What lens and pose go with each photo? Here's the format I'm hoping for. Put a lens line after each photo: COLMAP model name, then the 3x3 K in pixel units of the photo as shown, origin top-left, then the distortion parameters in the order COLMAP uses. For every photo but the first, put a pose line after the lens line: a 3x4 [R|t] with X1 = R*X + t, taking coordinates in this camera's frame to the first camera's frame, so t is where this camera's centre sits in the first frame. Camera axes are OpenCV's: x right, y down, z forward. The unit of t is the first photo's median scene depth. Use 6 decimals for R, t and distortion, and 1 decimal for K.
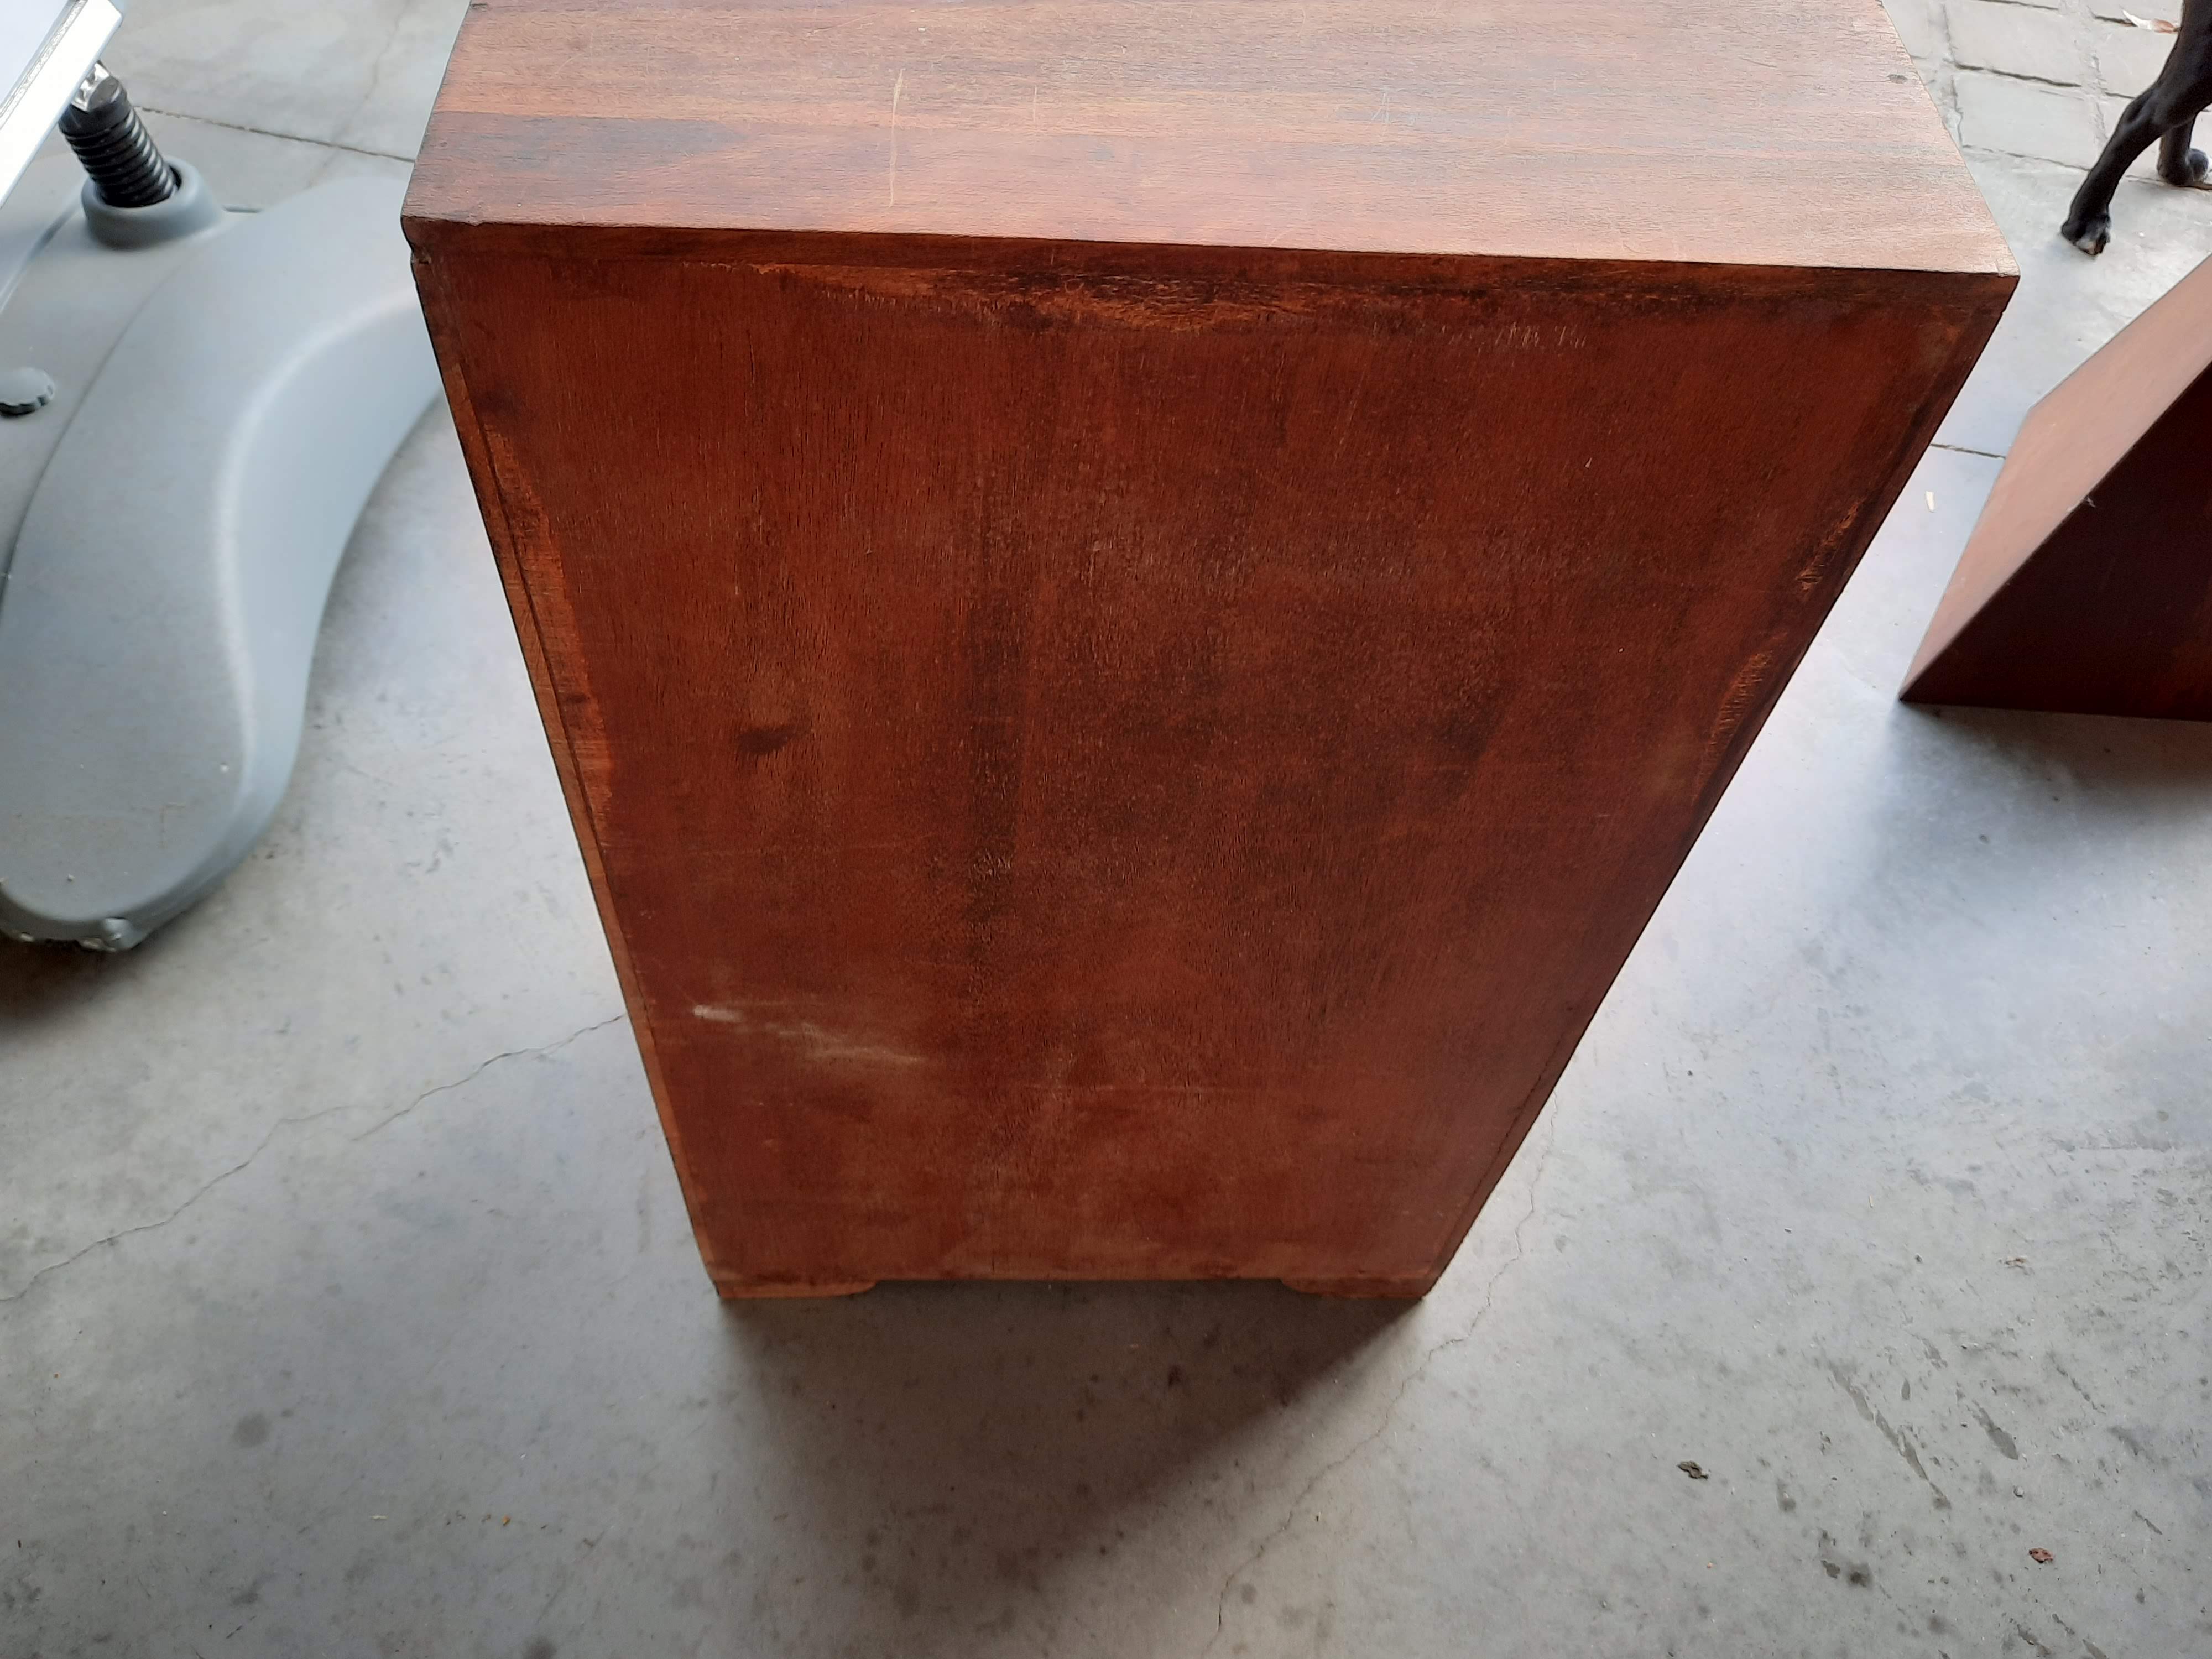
lens RADIAL K [[1786.6, 0, 1108.0], [0, 1786.6, 819.4], [0, 0, 1]] dist [0.041995, -0.042242]
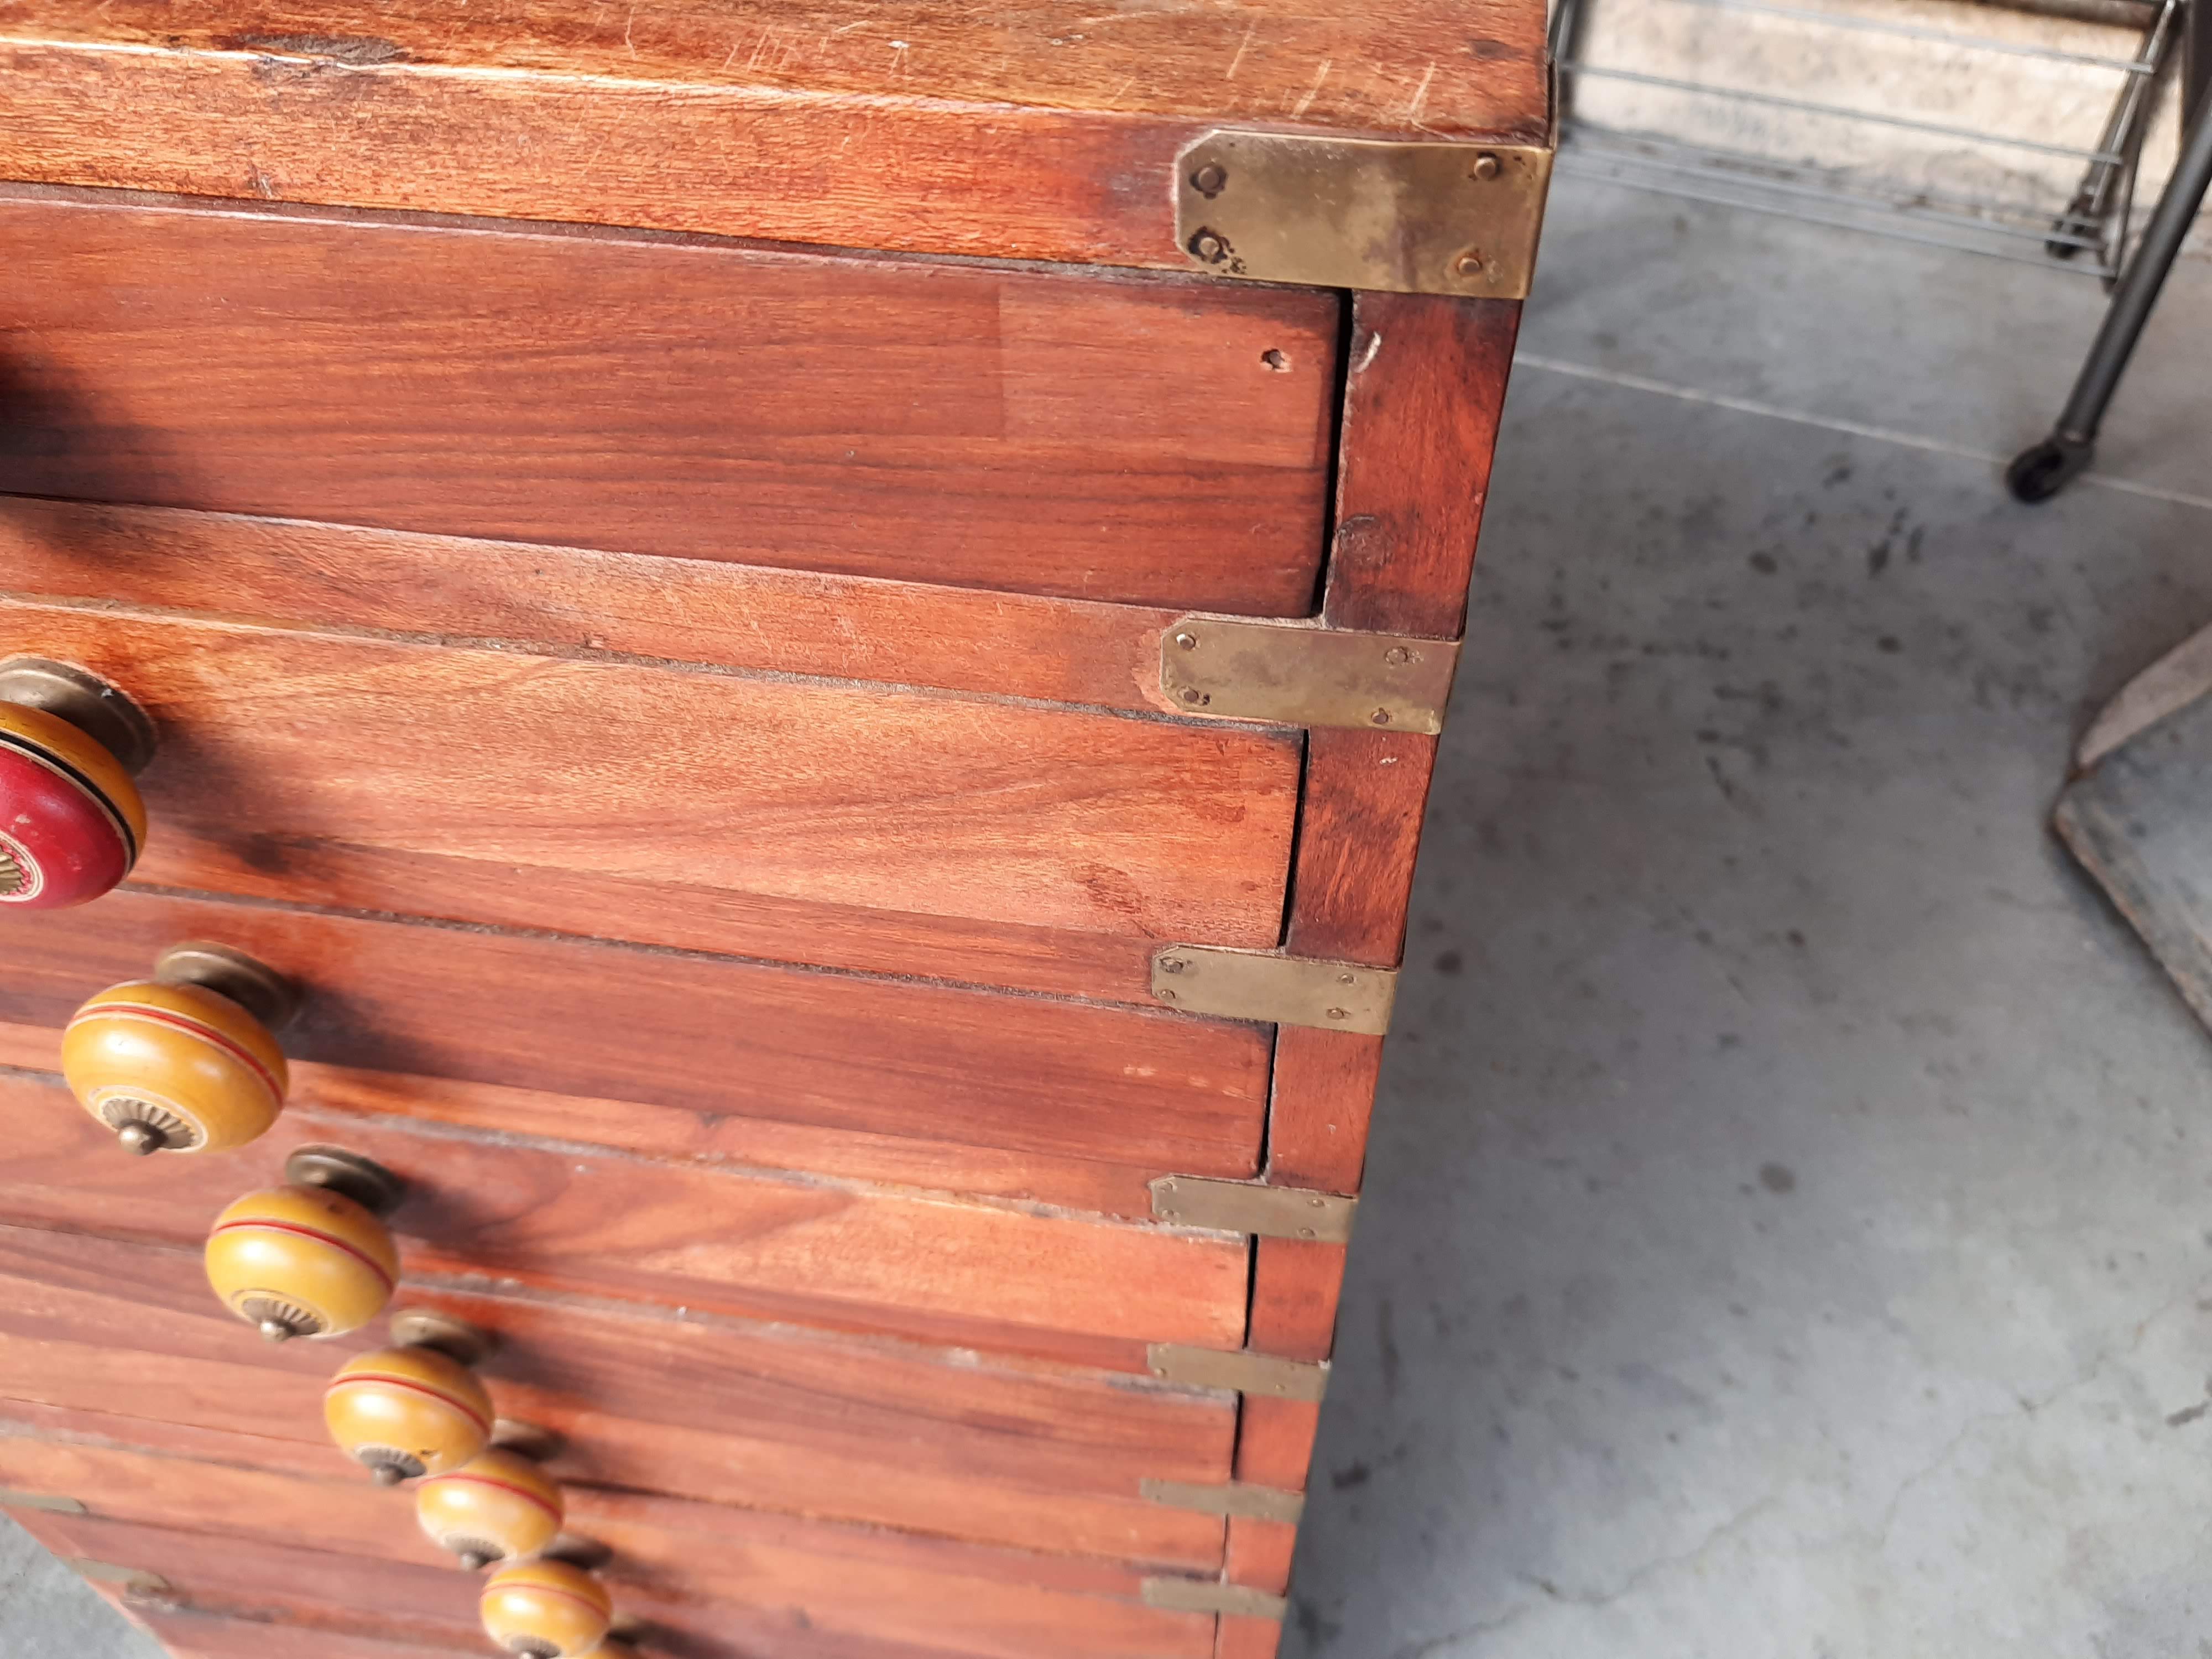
lens RADIAL K [[1810.4, 0, 1103.6], [0, 1810.4, 814.9], [0, 0, 1]] dist [0.036231, -0.051187]
pose [[-0.982536, -0.170627, 0.074223, -0.156859], [0.109311, -0.206493, 0.972323, -0.556014], [-0.150578, 0.963456, 0.221538, 0.620917]]
